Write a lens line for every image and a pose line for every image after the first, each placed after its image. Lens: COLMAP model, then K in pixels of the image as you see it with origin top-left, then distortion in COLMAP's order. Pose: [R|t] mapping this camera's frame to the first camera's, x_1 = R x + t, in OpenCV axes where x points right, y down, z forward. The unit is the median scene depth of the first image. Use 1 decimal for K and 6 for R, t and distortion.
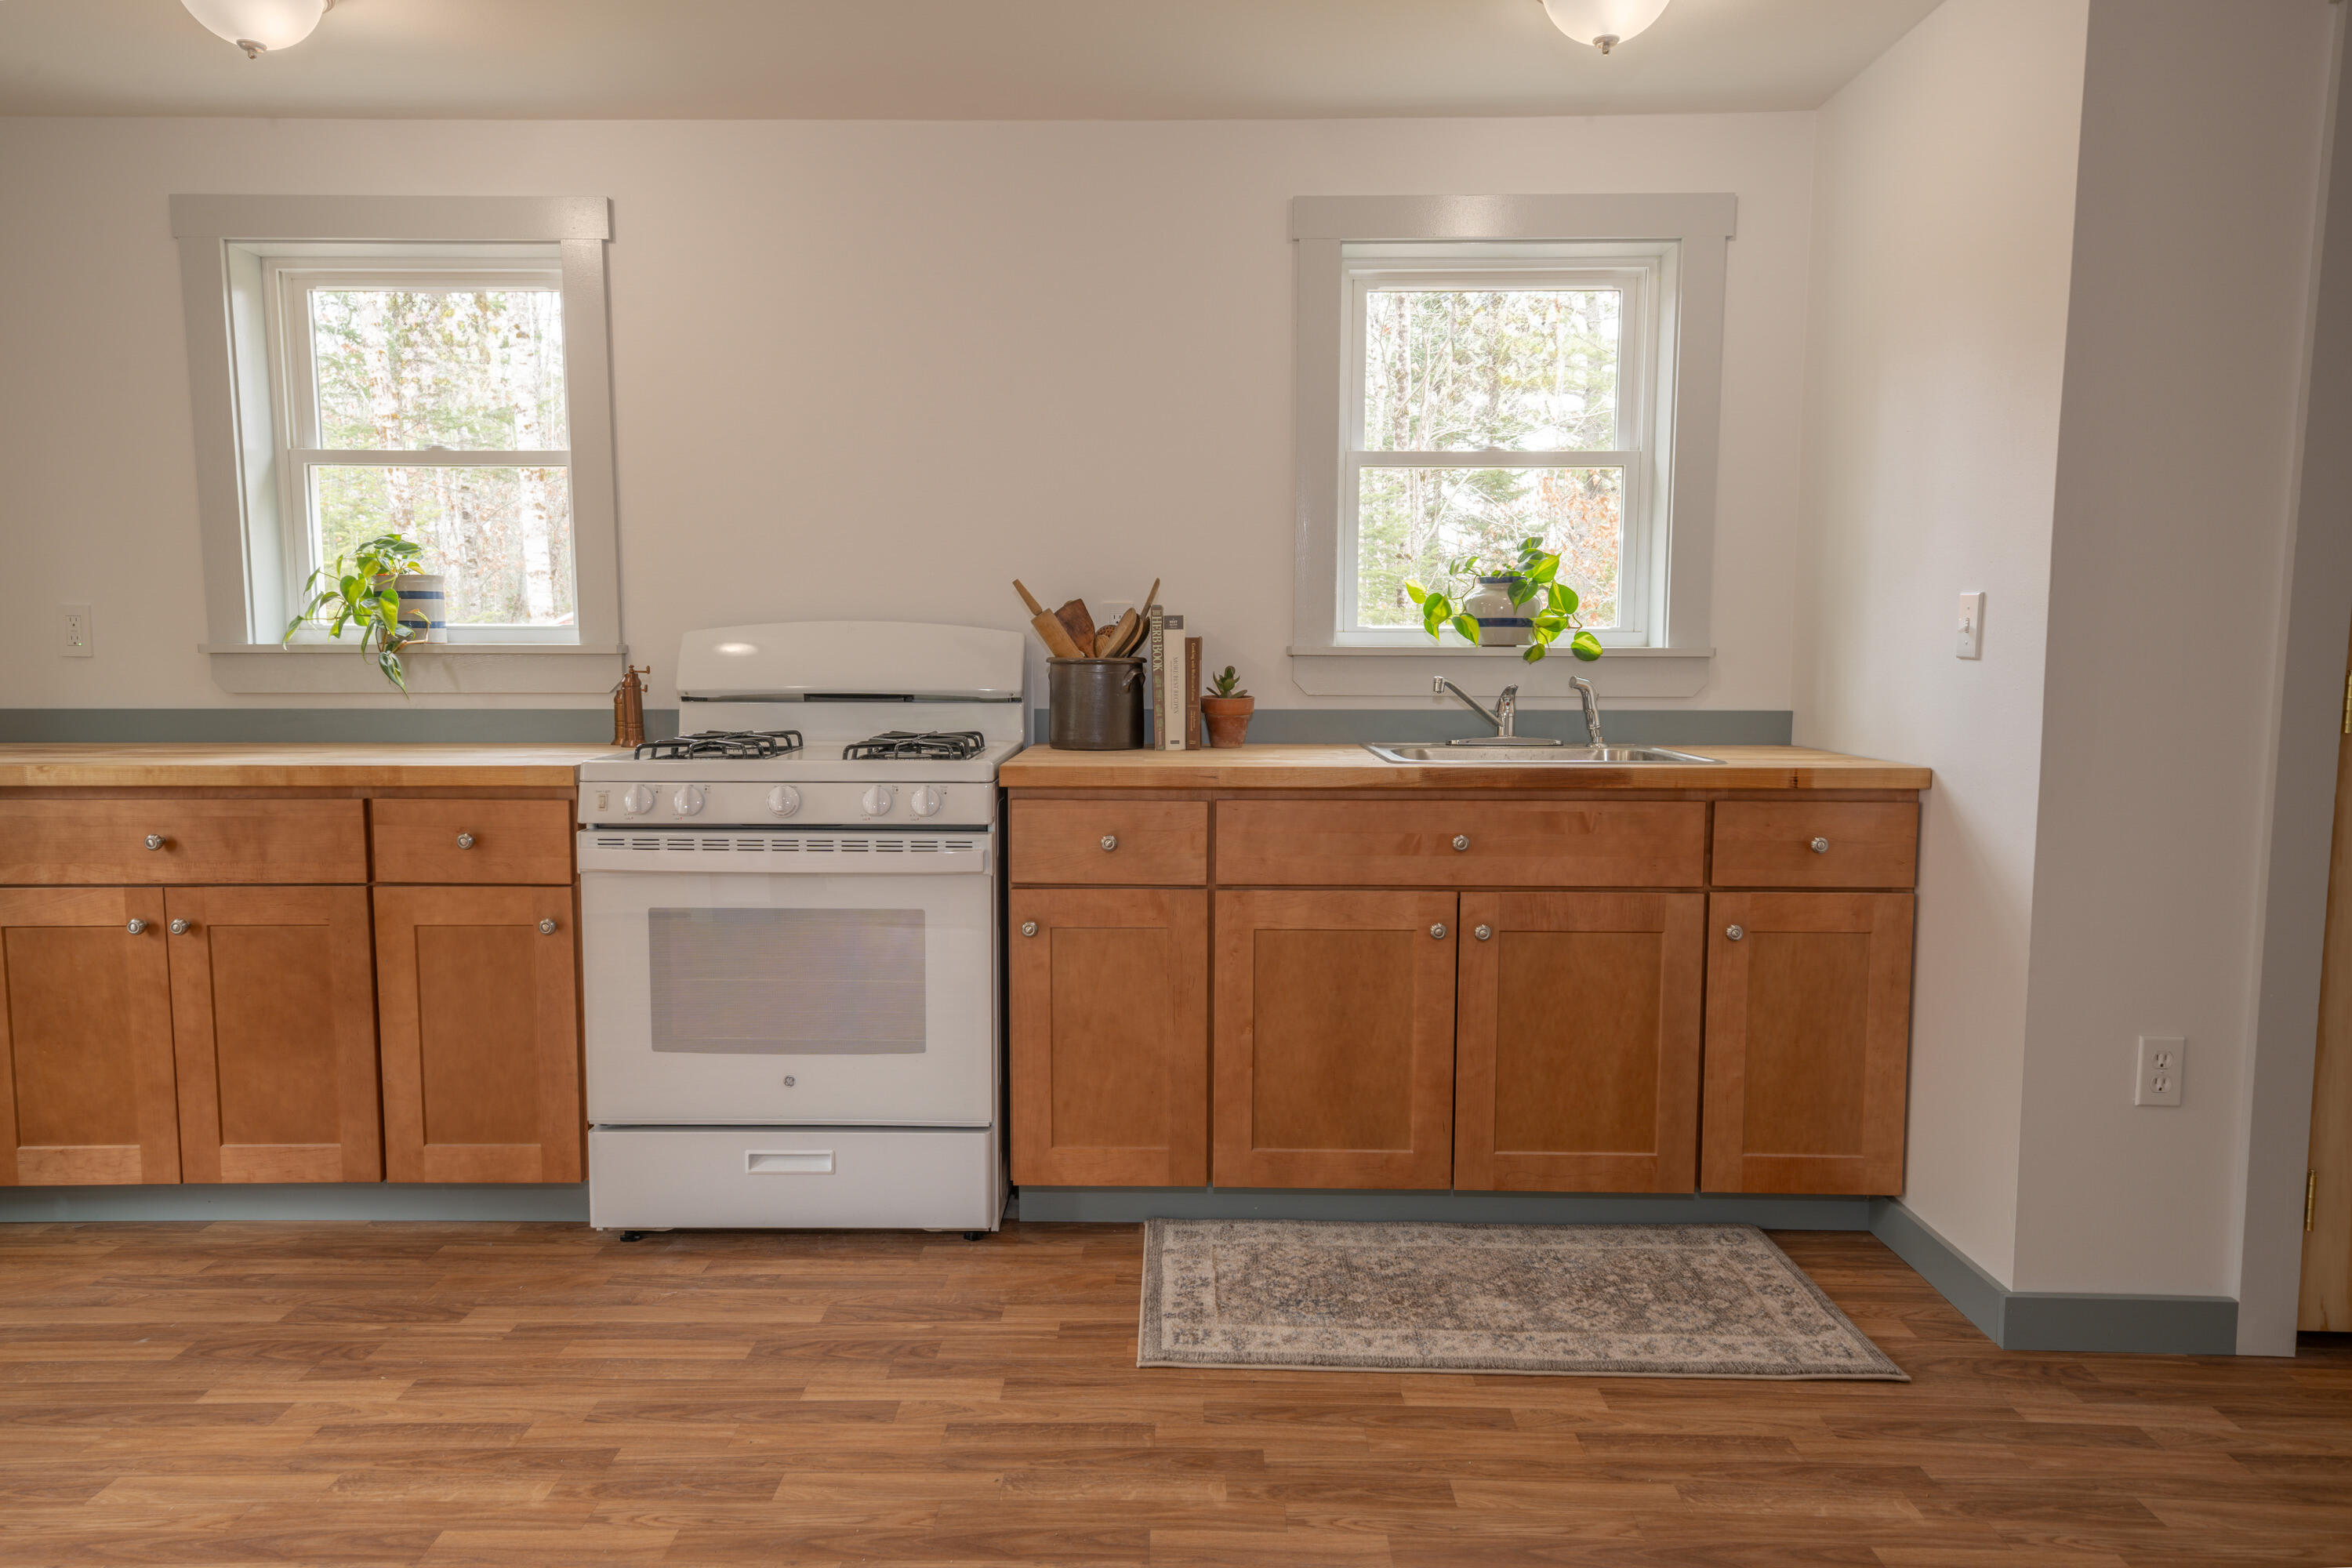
lens RADIAL K [[1512.9, 0, 1176.0], [0, 1512.9, 784.0], [0, 0, 1]] dist [0.029889, 0.000176]
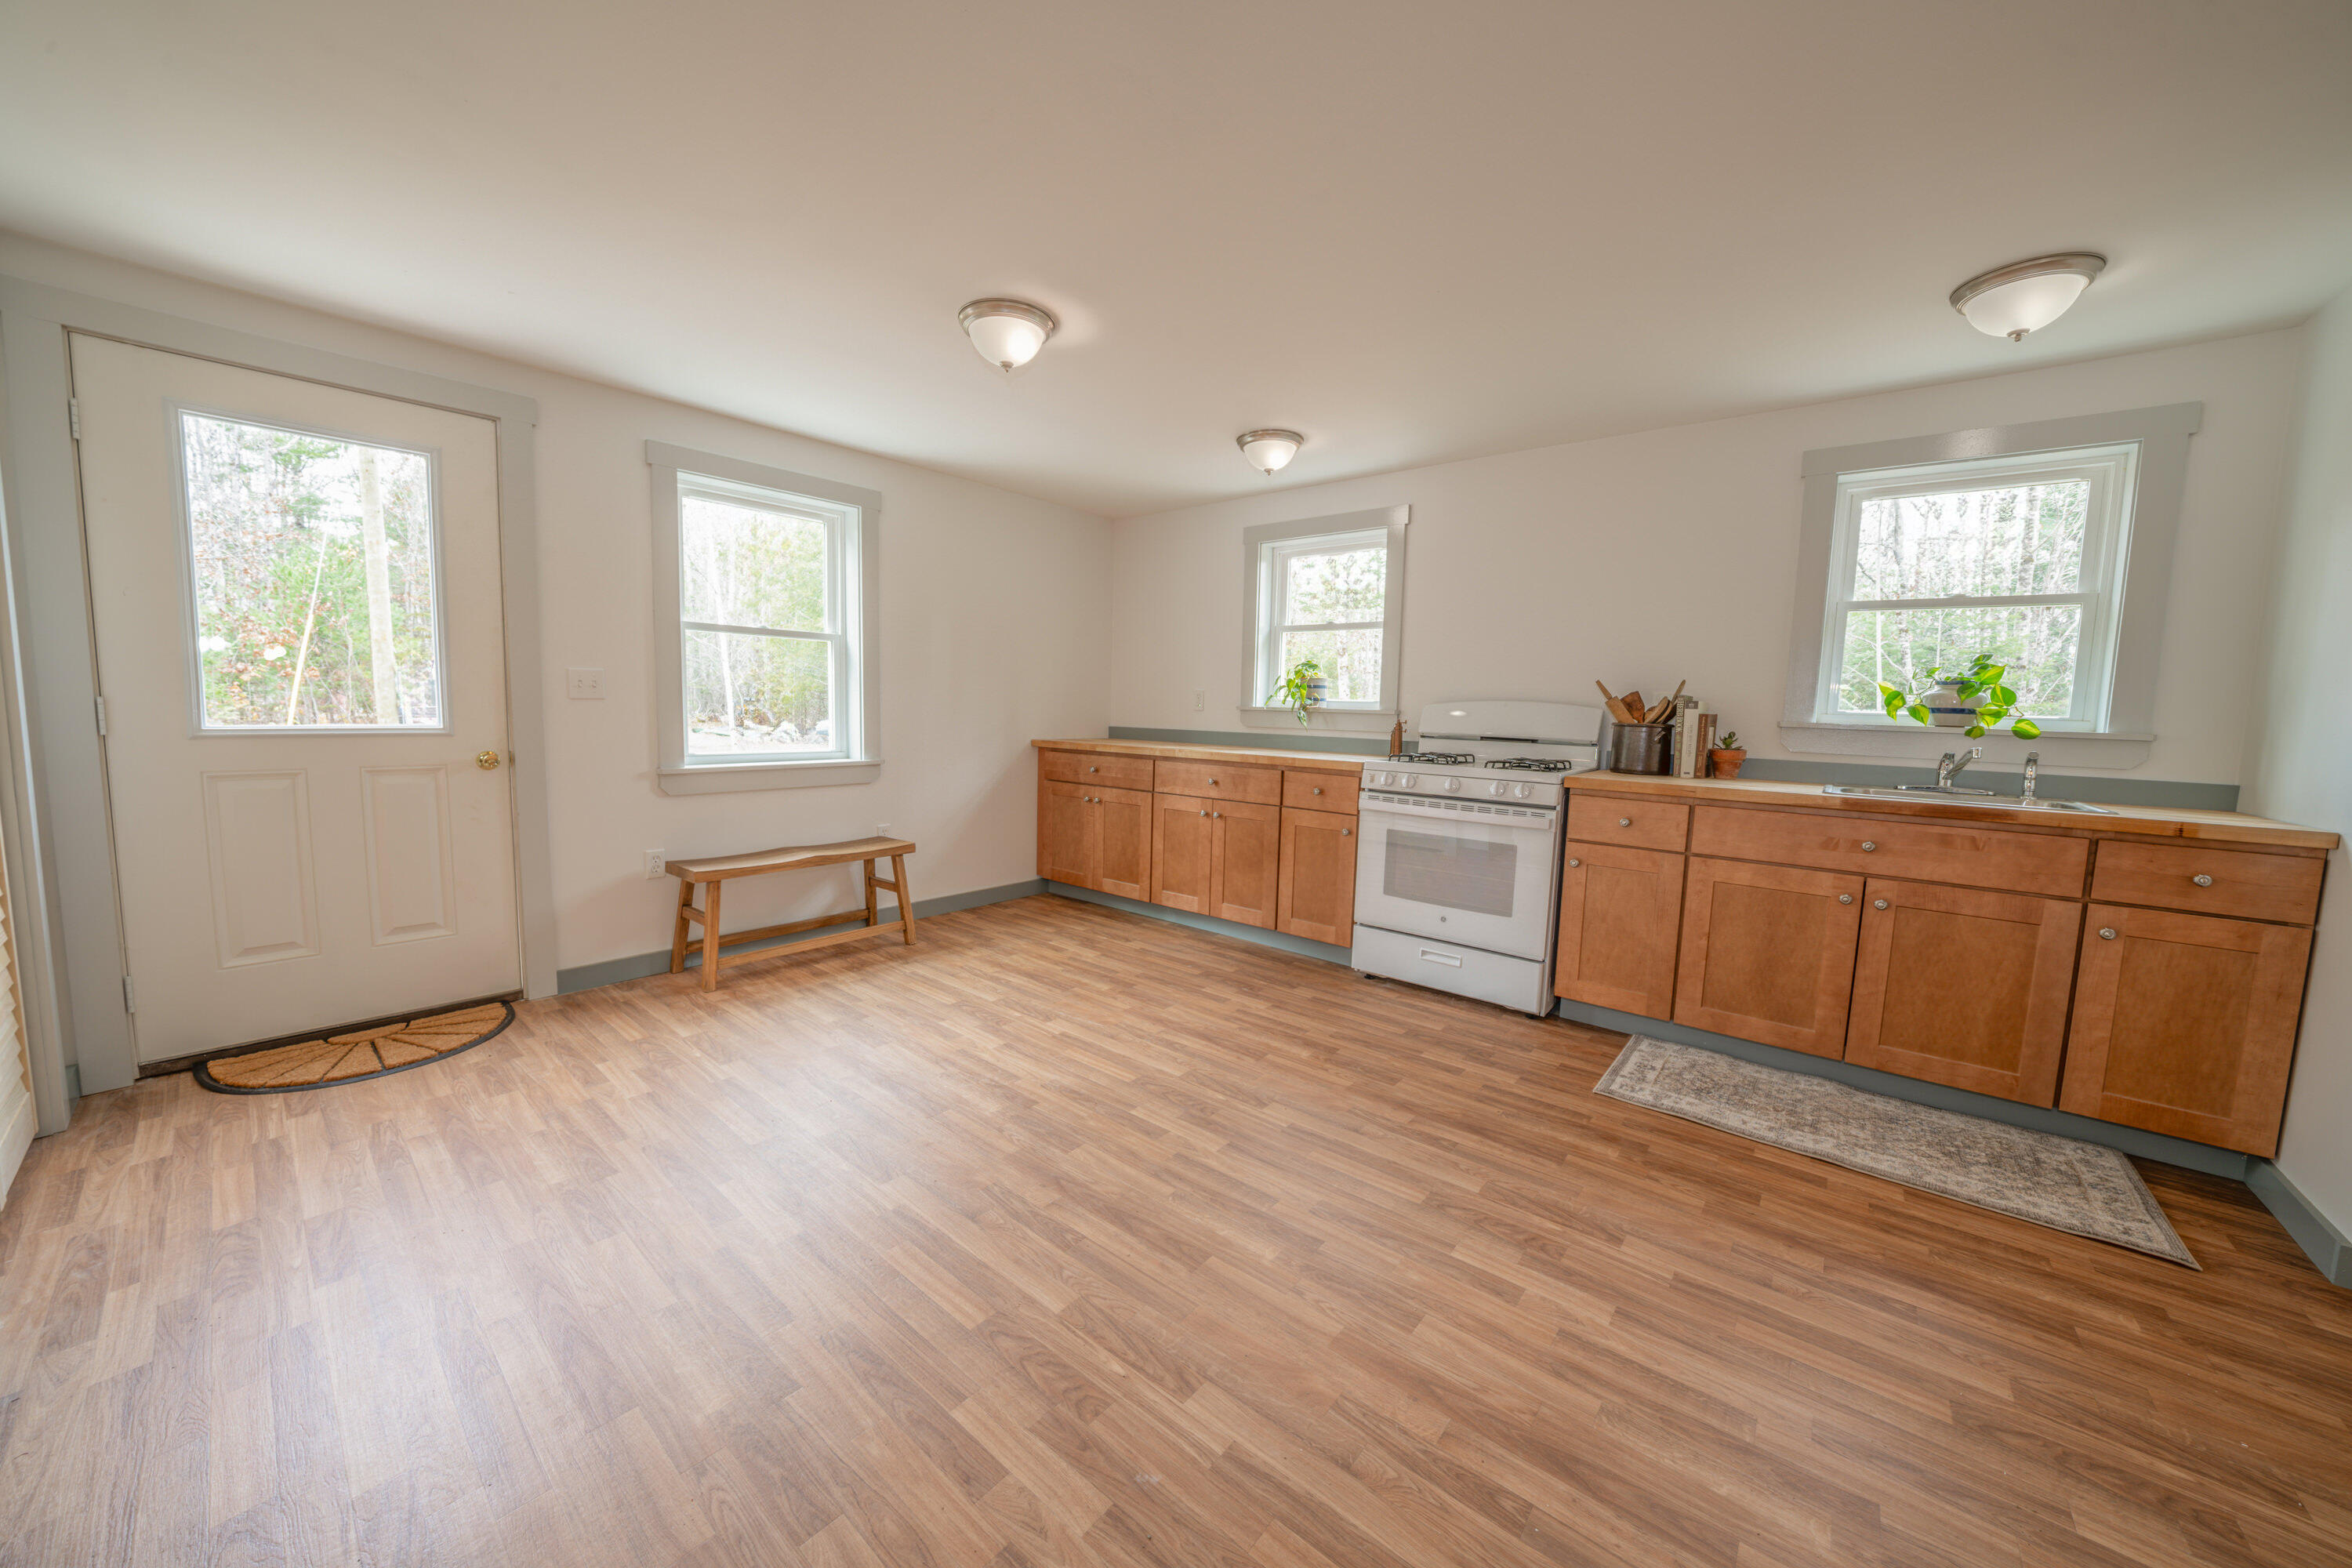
lens RADIAL K [[804.0, 0, 1176.0], [0, 804.0, 784.0], [0, 0, 1]] dist [-0.023609, 0.000104]
pose [[0.784515, 0.080766, -0.614828, 0.117868], [-0.084616, 0.996151, 0.022888, 0.015684], [0.614310, 0.034068, 0.788329, -0.101654]]
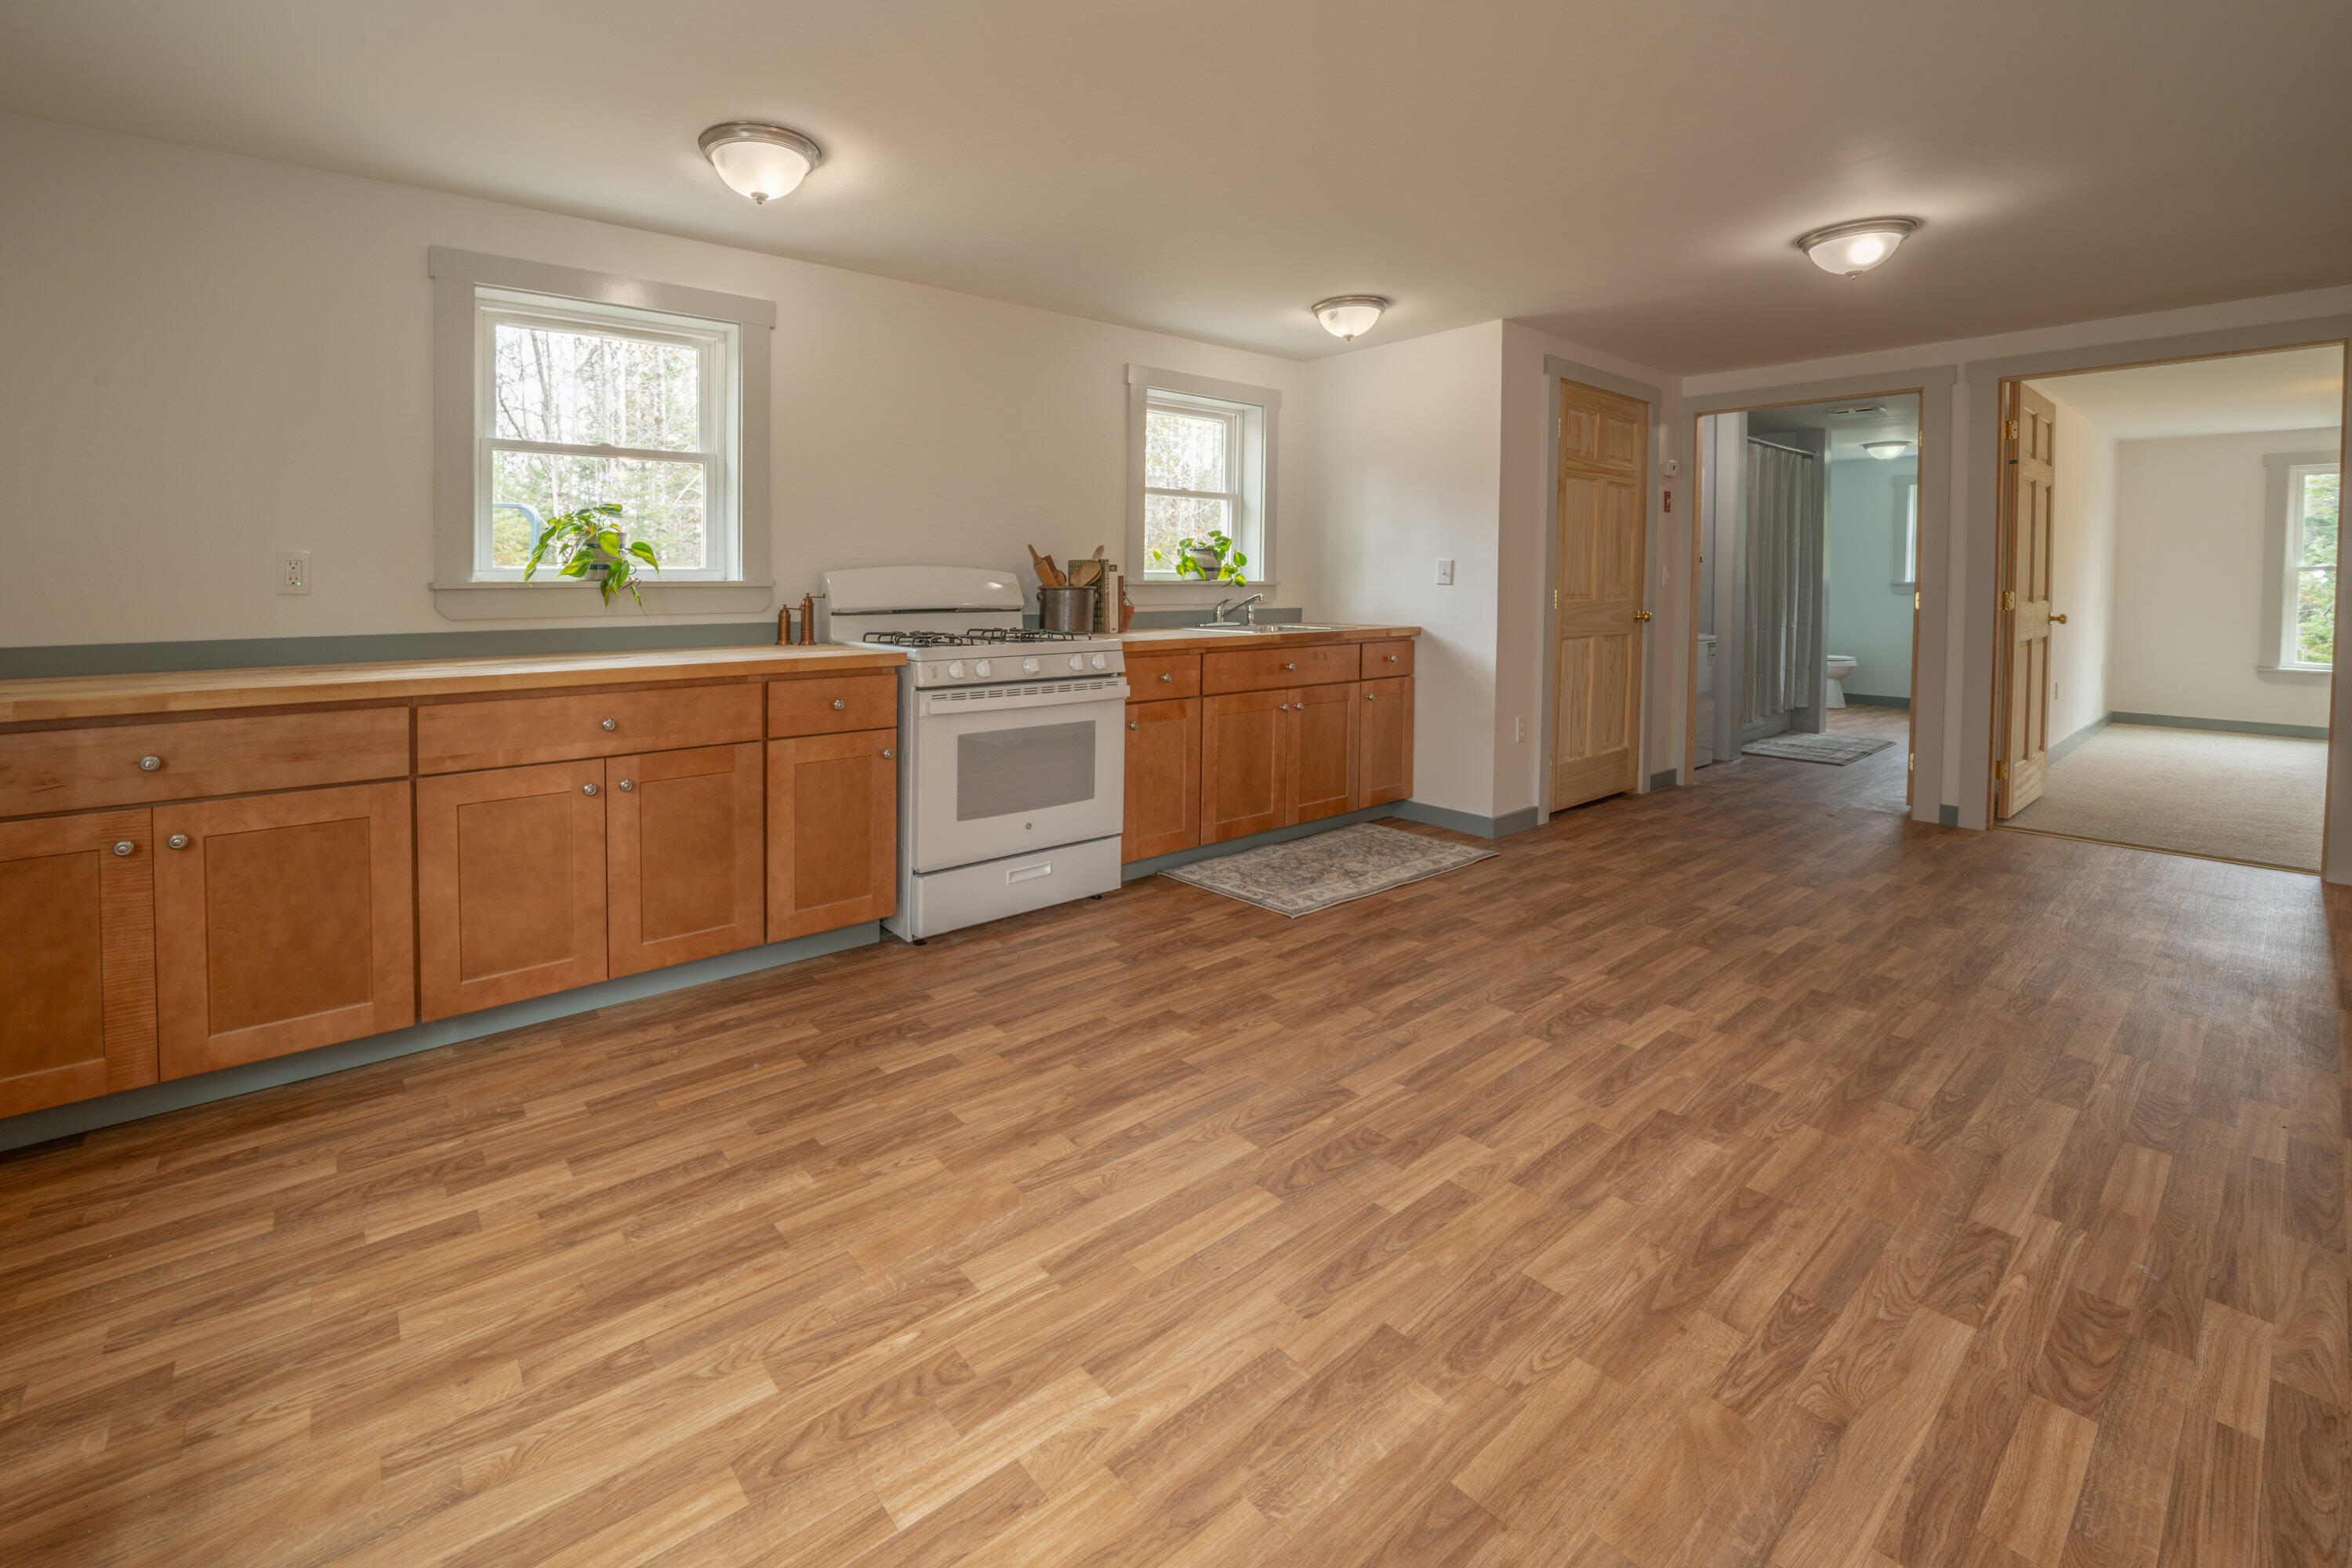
lens RADIAL K [[847.9, 0, 1134.1], [0, 847.9, 599.8], [0, 0, 1]] dist [-0.014101, -0.000095]
pose [[0.811715, -0.015104, 0.583858, -0.708621], [0.057265, 0.996907, -0.053825, -0.005912], [-0.581239, 0.077125, 0.810070, 0.110546]]
